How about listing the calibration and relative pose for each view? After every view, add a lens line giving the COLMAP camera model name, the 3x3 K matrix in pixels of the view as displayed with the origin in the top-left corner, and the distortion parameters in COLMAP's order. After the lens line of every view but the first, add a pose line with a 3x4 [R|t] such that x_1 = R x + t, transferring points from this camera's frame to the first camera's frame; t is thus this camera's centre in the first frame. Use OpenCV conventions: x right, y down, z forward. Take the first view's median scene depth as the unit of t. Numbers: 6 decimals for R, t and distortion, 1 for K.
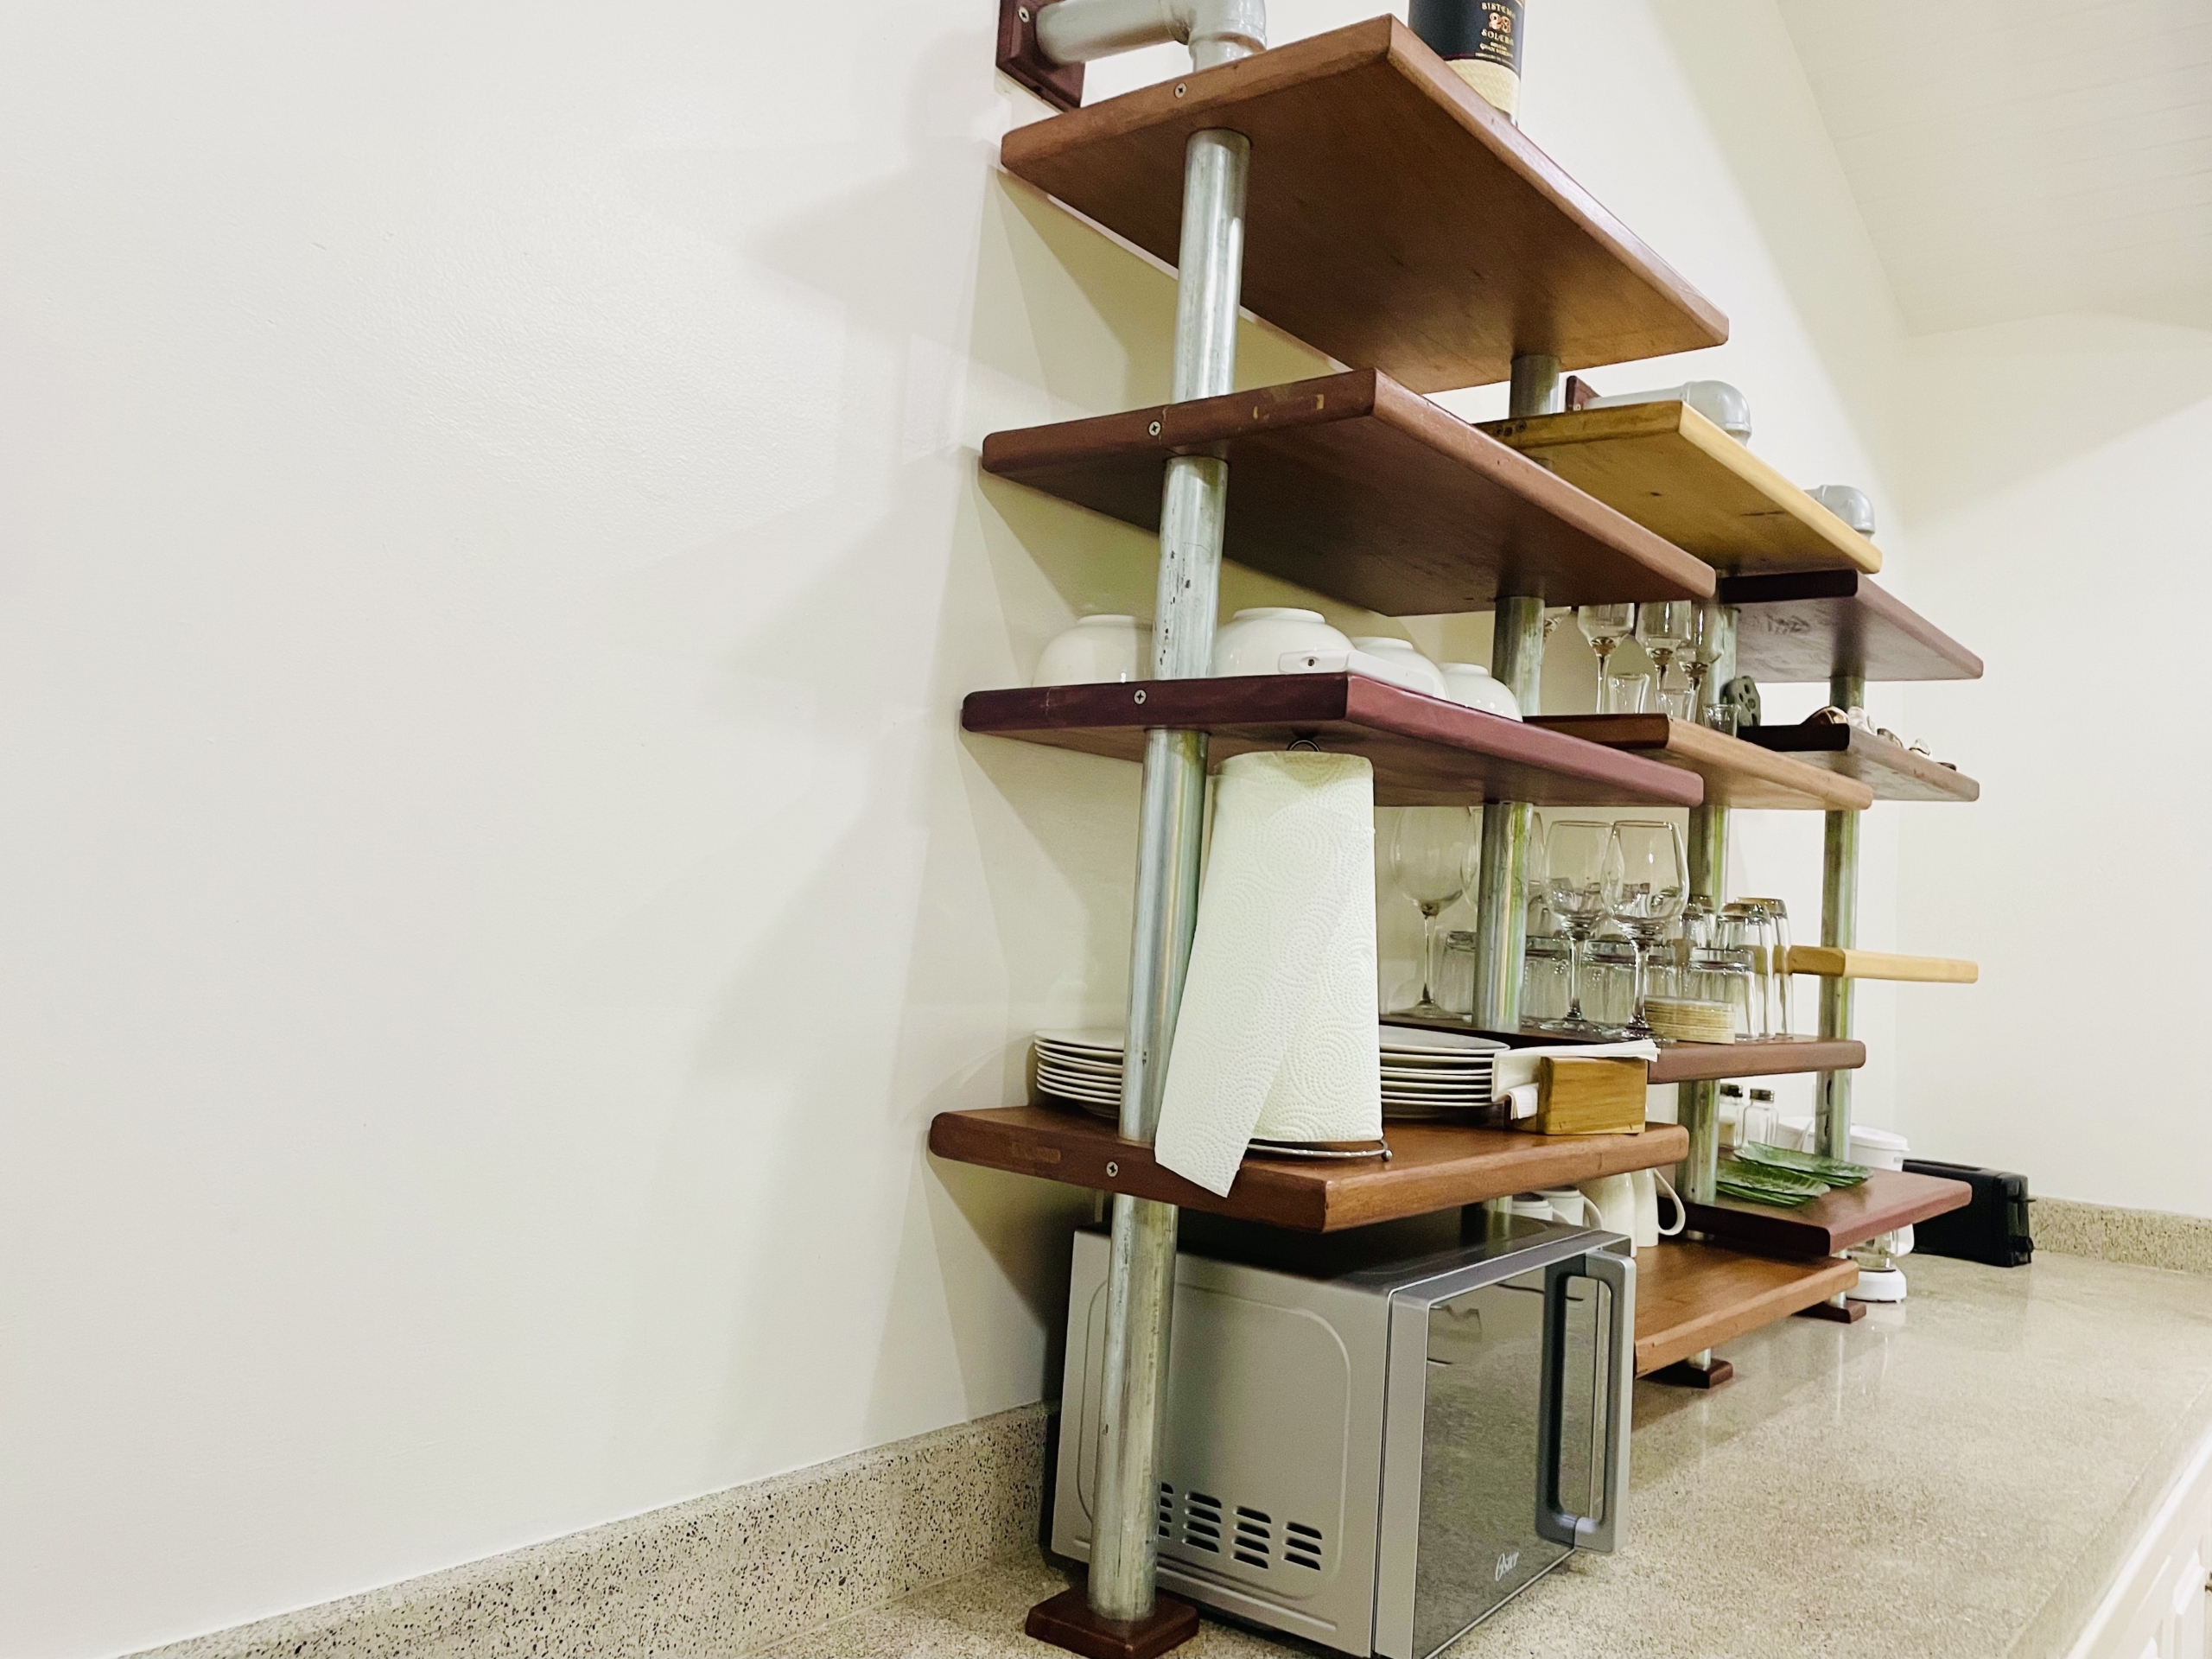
lens RADIAL K [[1721.7, 0, 1102.6], [0, 1721.7, 785.3], [0, 0, 1]] dist [0.097792, -0.142270]
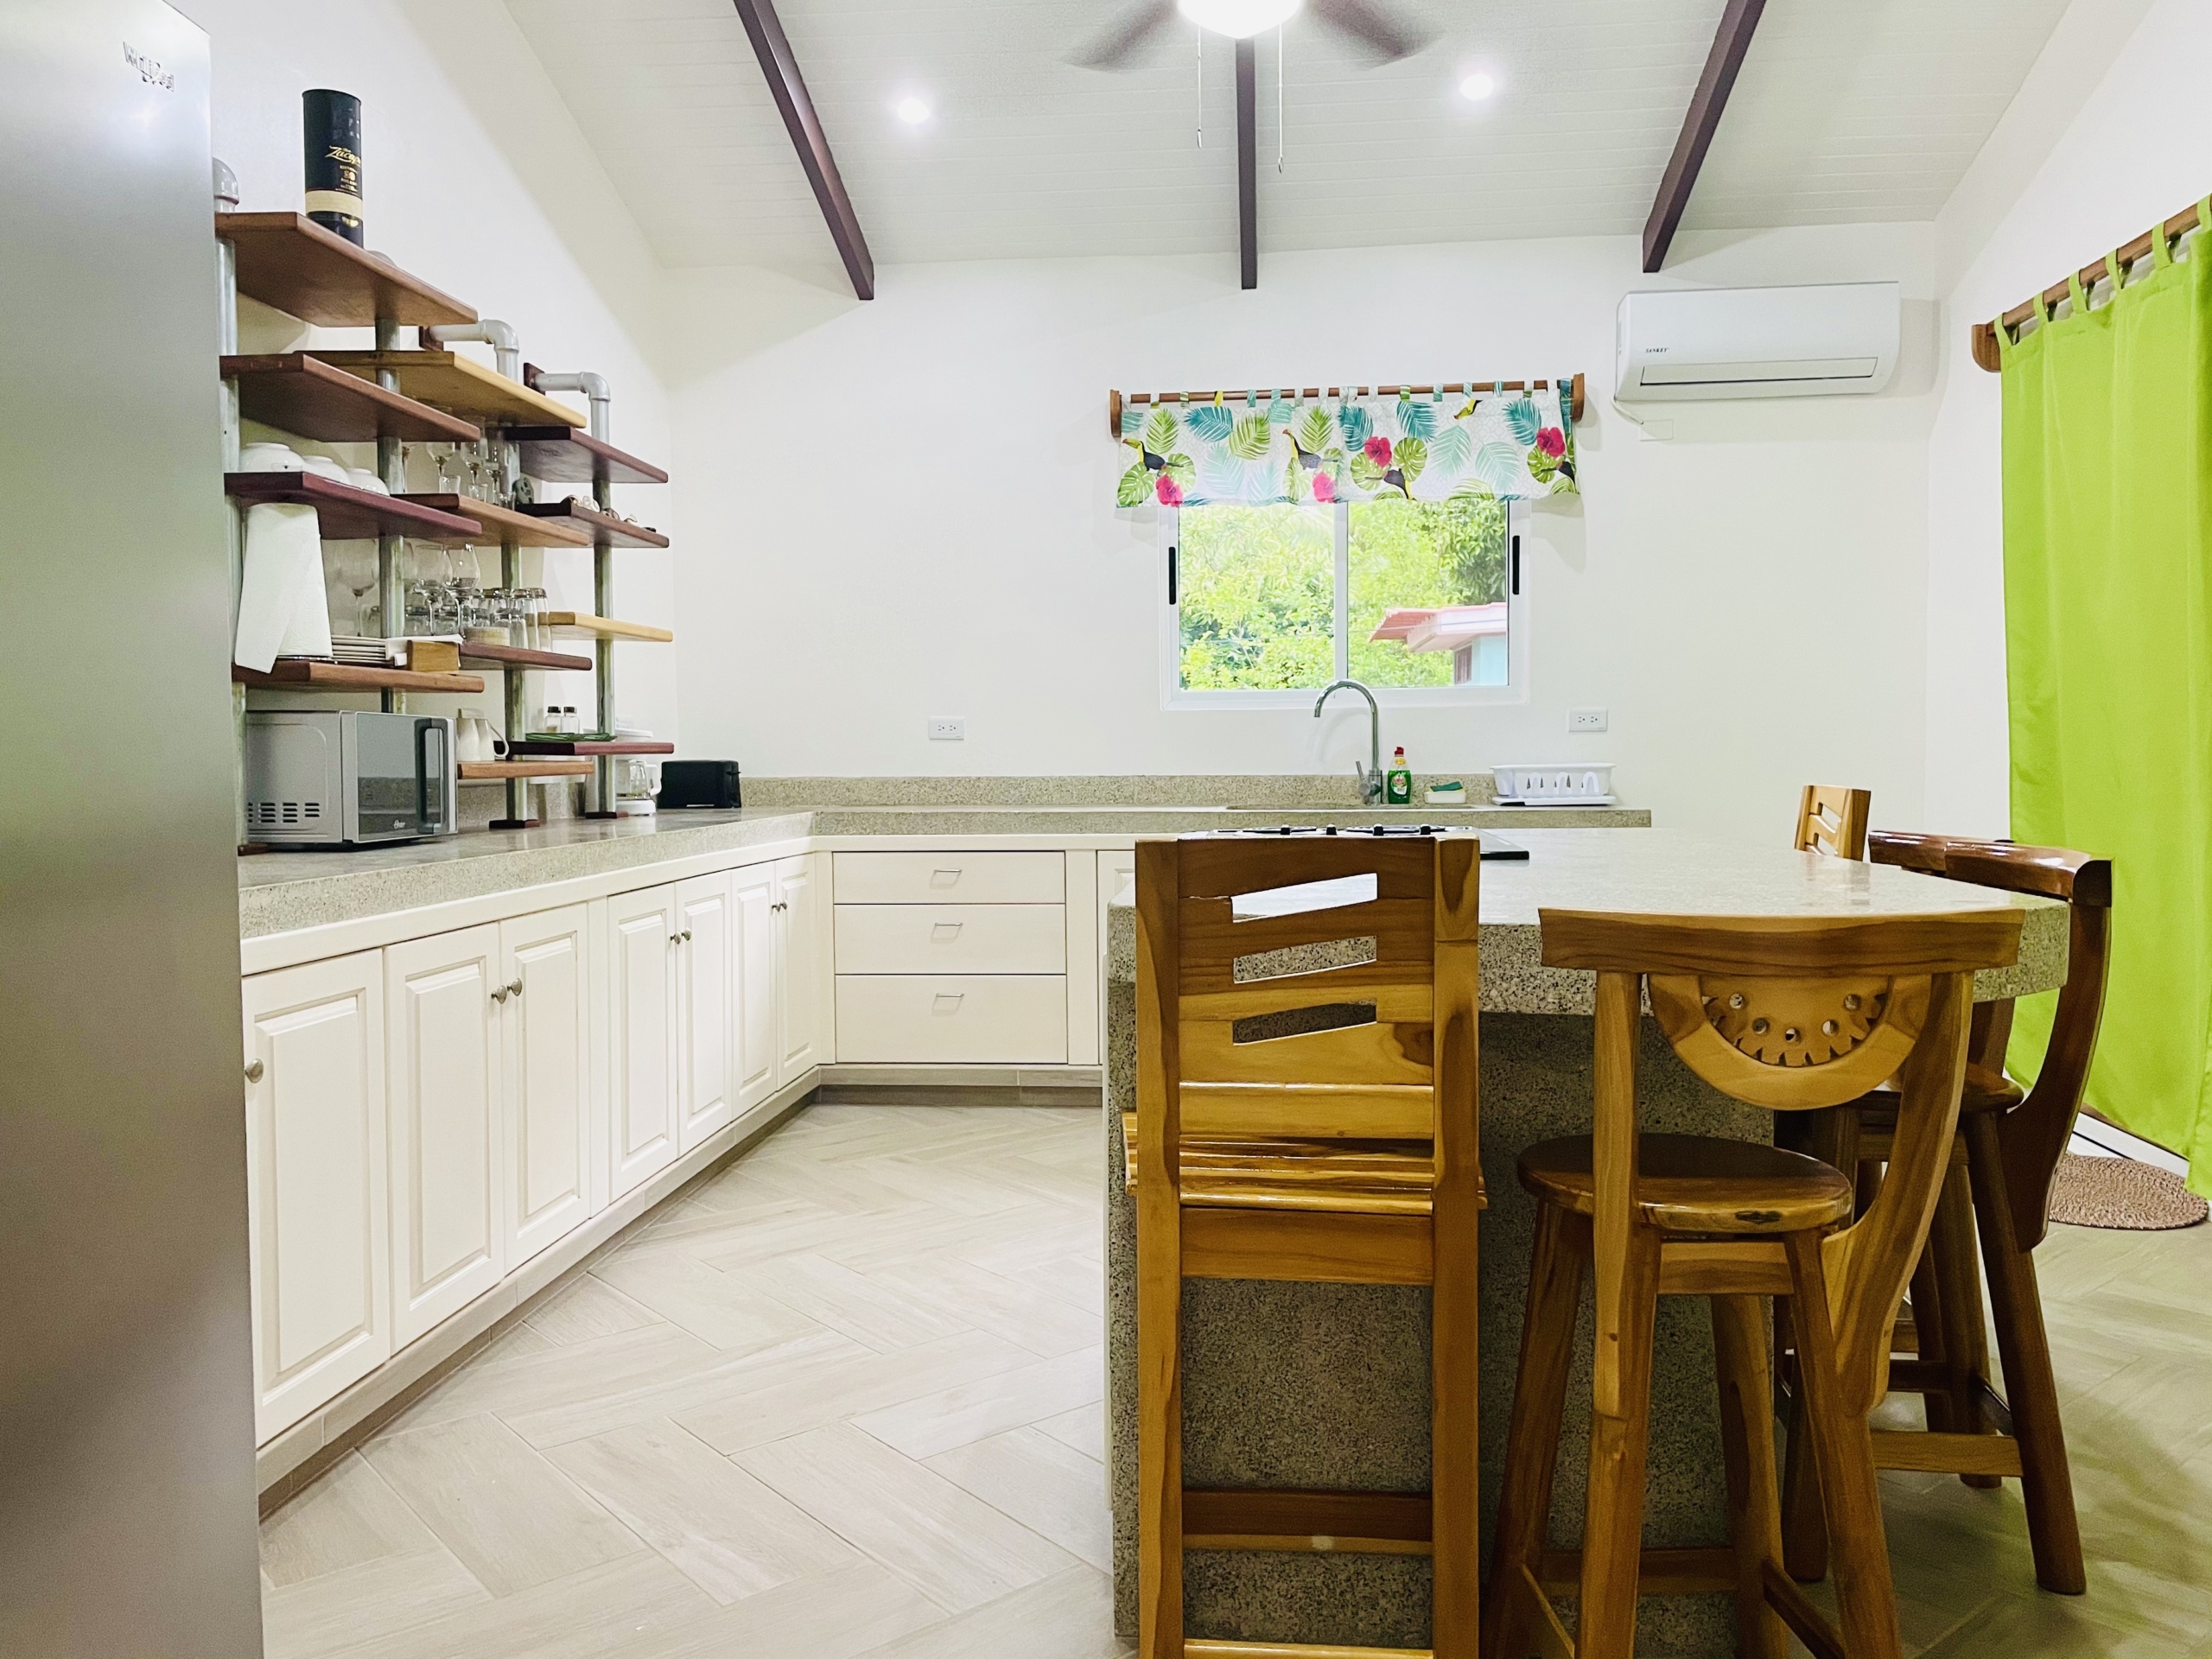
lens RADIAL K [[1679.6, 0, 1112.5], [0, 1679.6, 823.0], [0, 0, 1]] dist [0.093750, -0.134464]
pose [[0.838557, -0.092734, 0.536863, -0.209387], [0.018455, 0.989677, 0.142125, 0.092172], [-0.544500, -0.109272, 0.831612, -1.483028]]
